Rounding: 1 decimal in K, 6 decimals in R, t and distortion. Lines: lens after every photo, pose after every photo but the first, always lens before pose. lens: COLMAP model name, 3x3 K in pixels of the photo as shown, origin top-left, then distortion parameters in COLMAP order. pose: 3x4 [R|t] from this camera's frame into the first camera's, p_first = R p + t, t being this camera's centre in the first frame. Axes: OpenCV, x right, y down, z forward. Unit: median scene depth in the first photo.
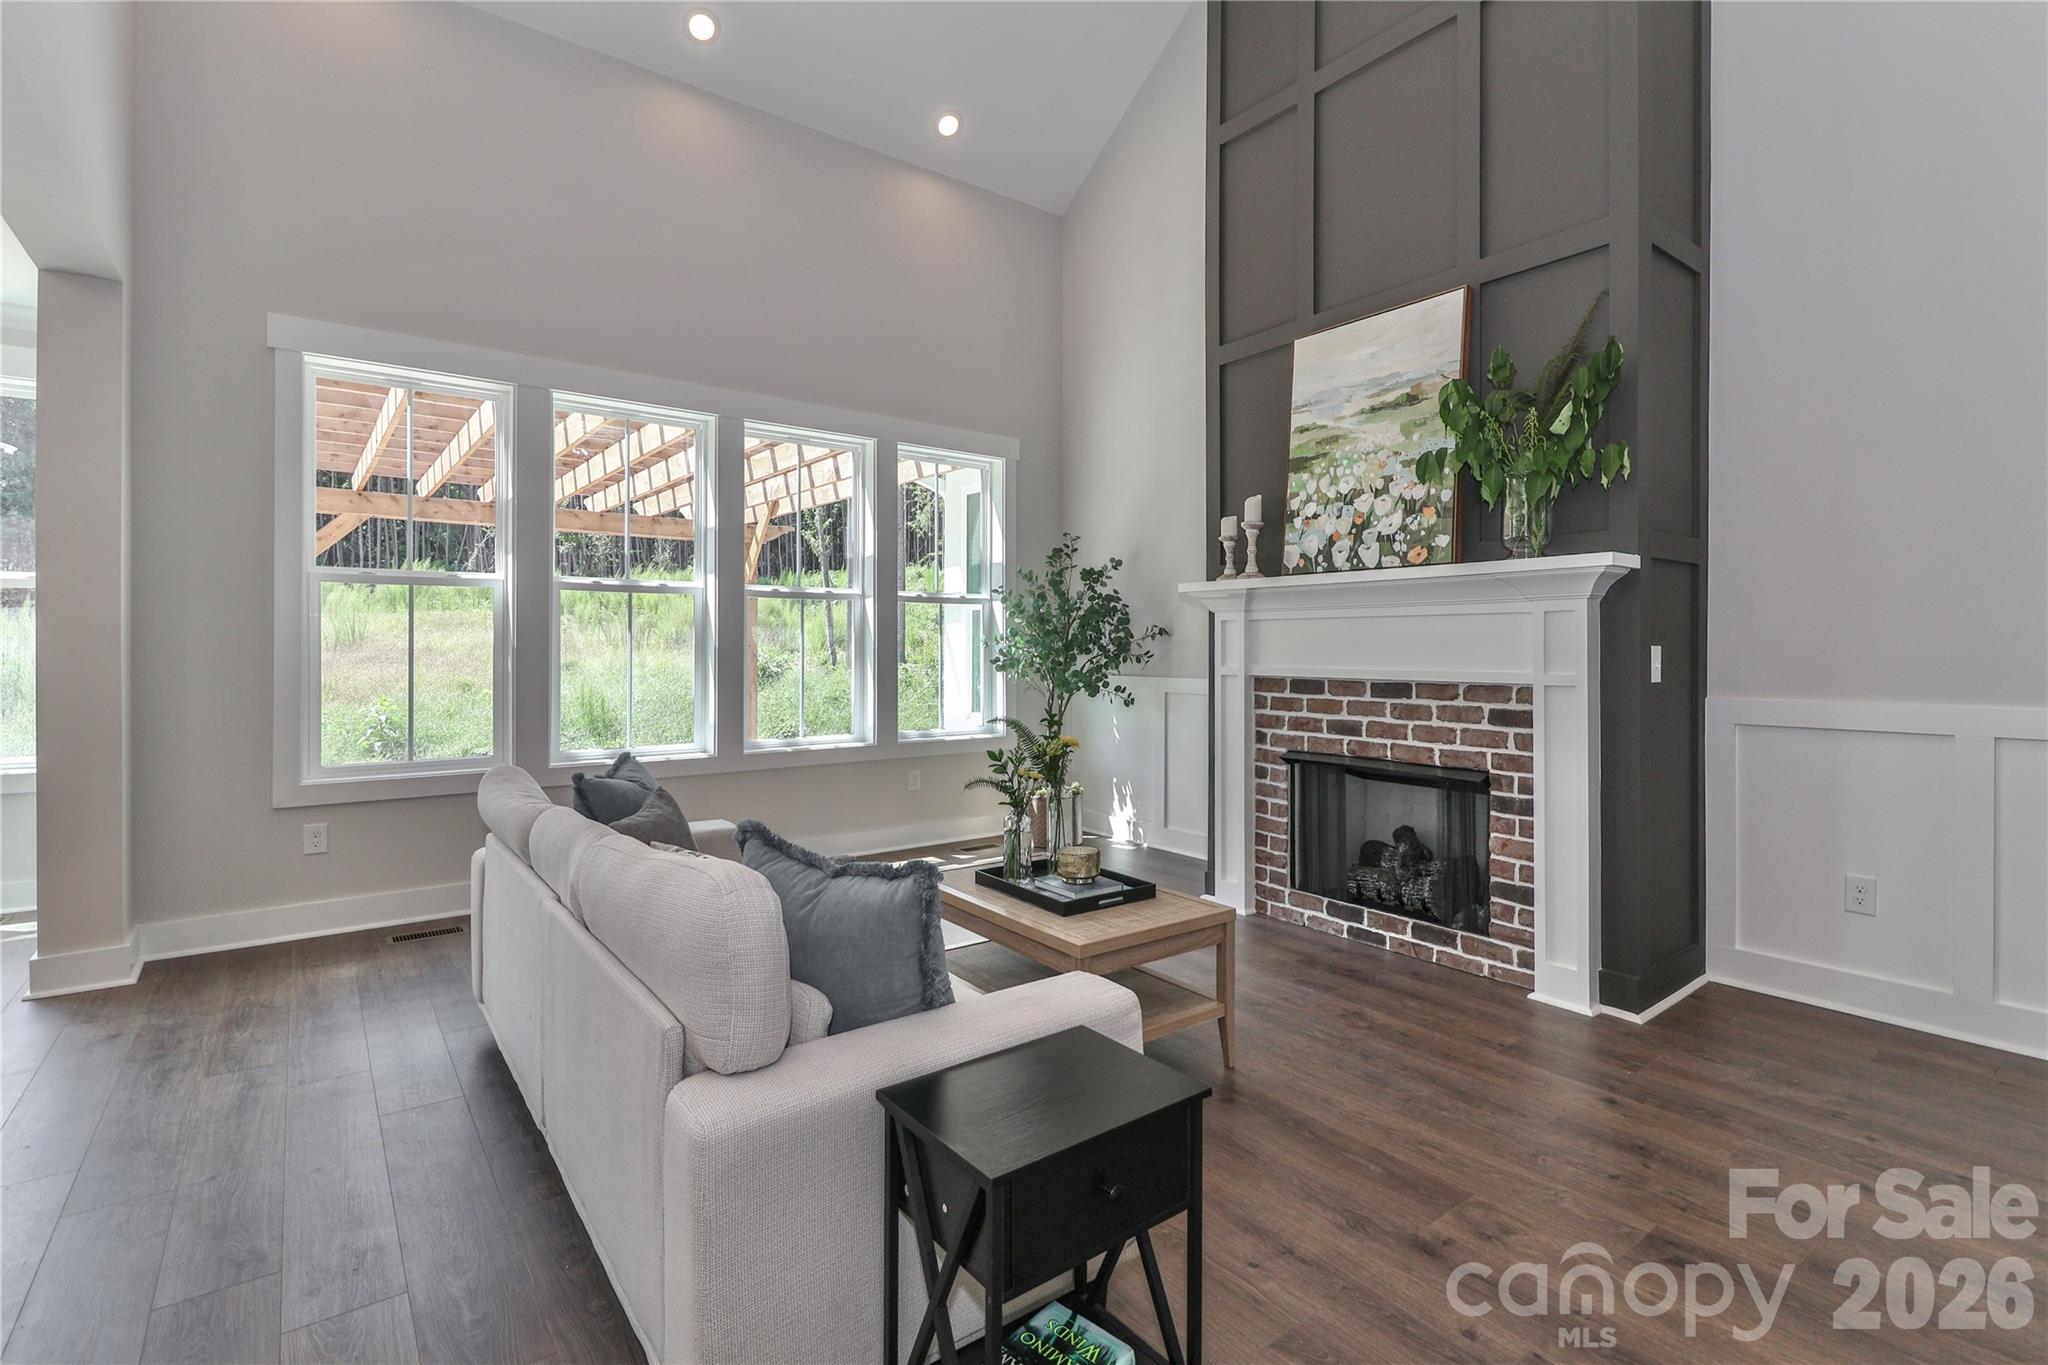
lens RADIAL K [[953.3, 0, 1042.2], [0, 953.3, 652.9], [0, 0, 1]] dist [0.000851, -0.004933]
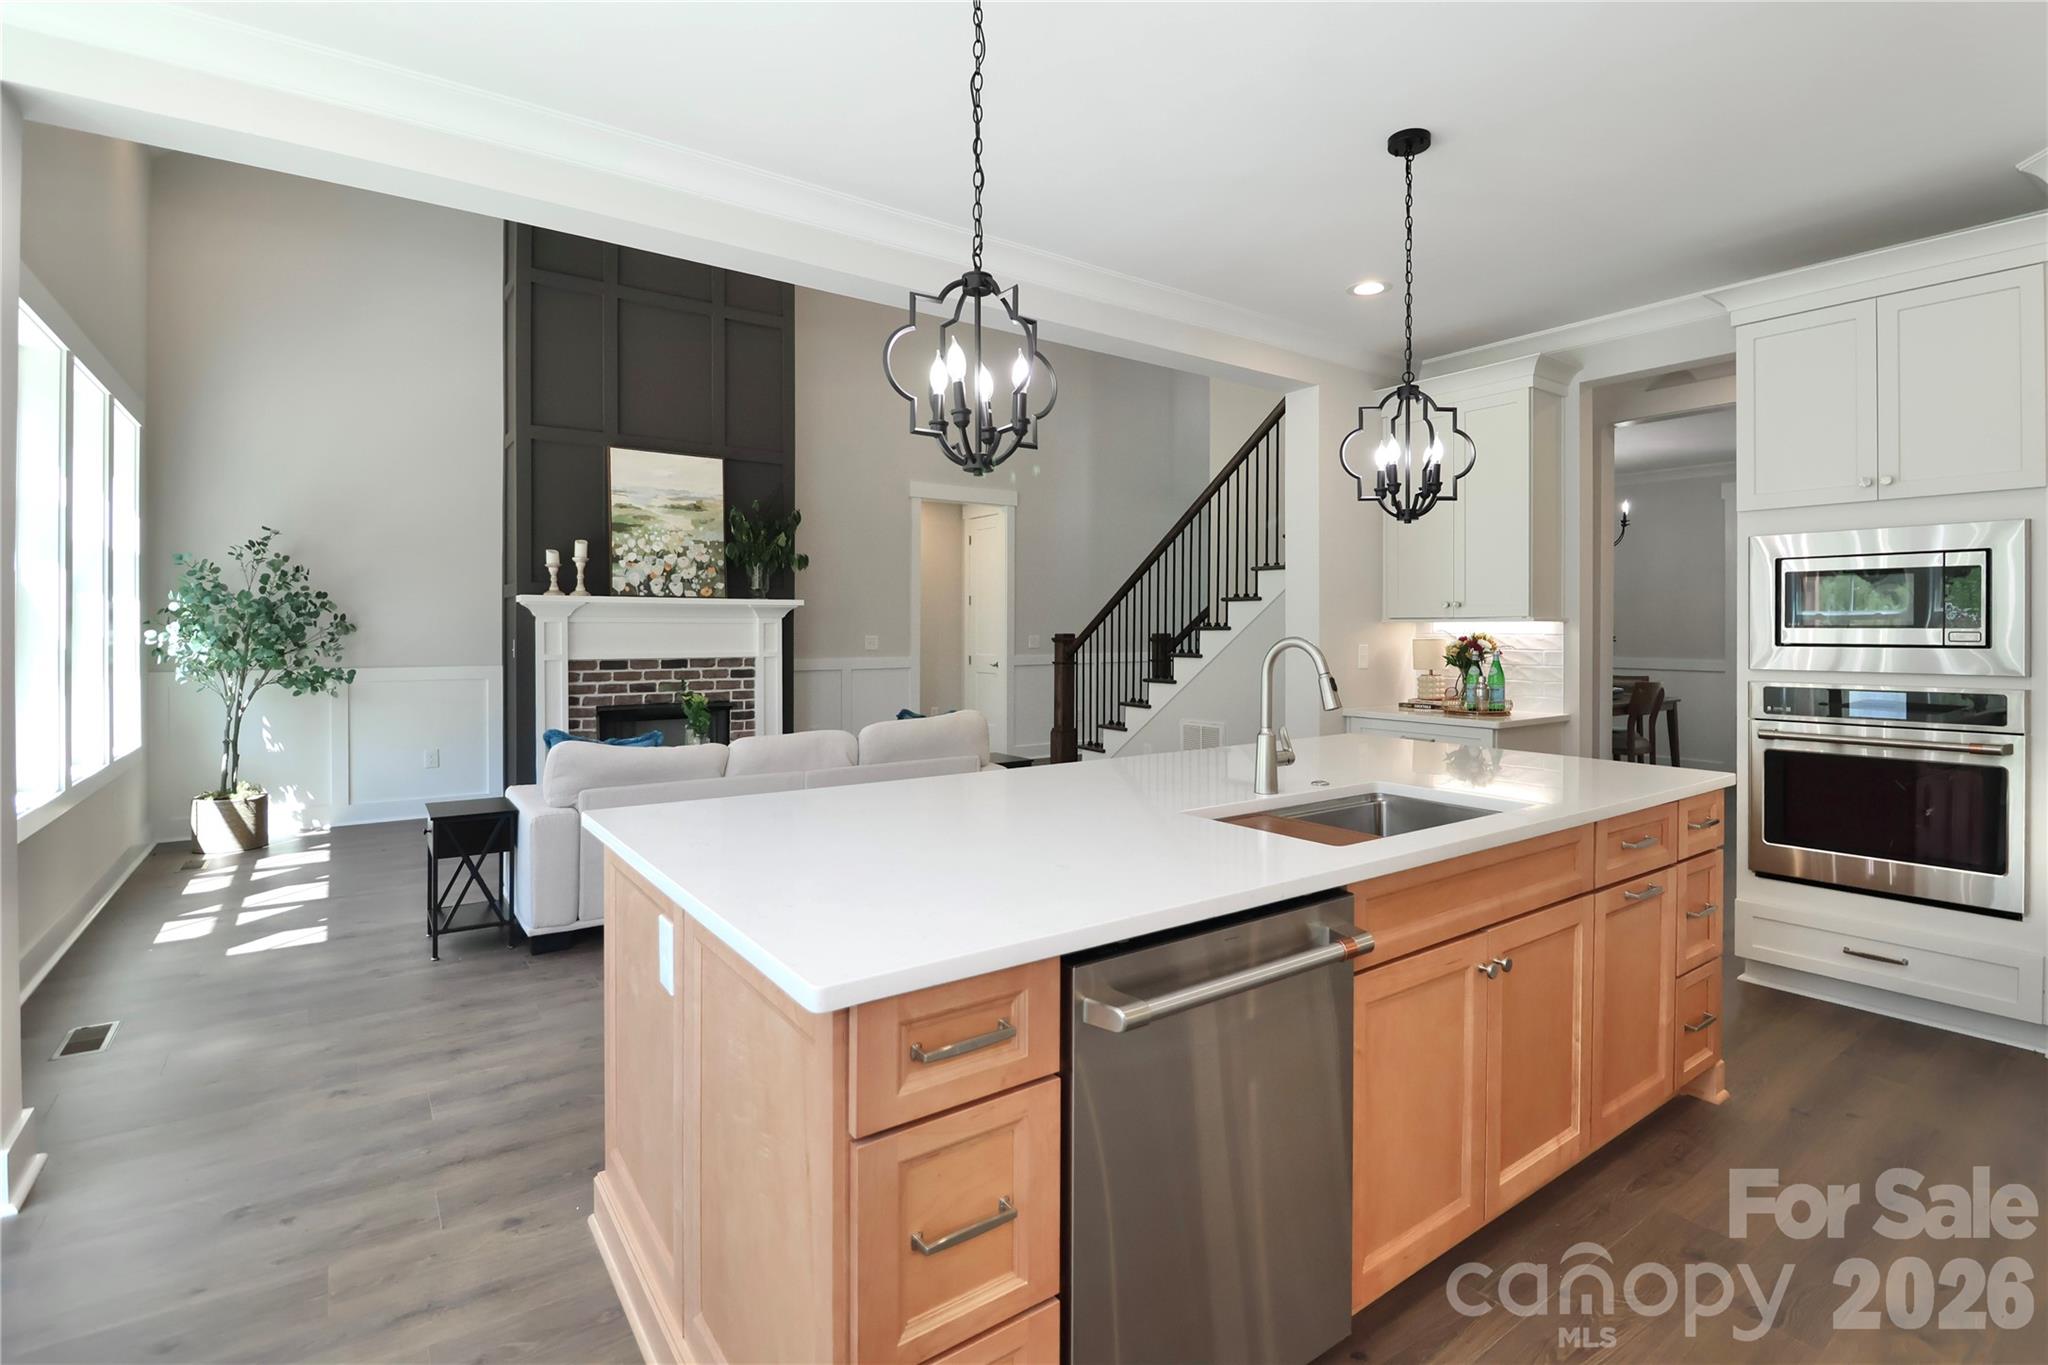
lens RADIAL K [[953.3, 0, 1064.3], [0, 953.3, 633.7], [0, 0, 1]] dist [0.000851, -0.004933]
pose [[0.026907, -0.003786, 0.999631, -1.411754], [0.008718, 0.999956, 0.003552, -0.017801], [-0.999600, 0.008619, 0.026939, 0.218498]]
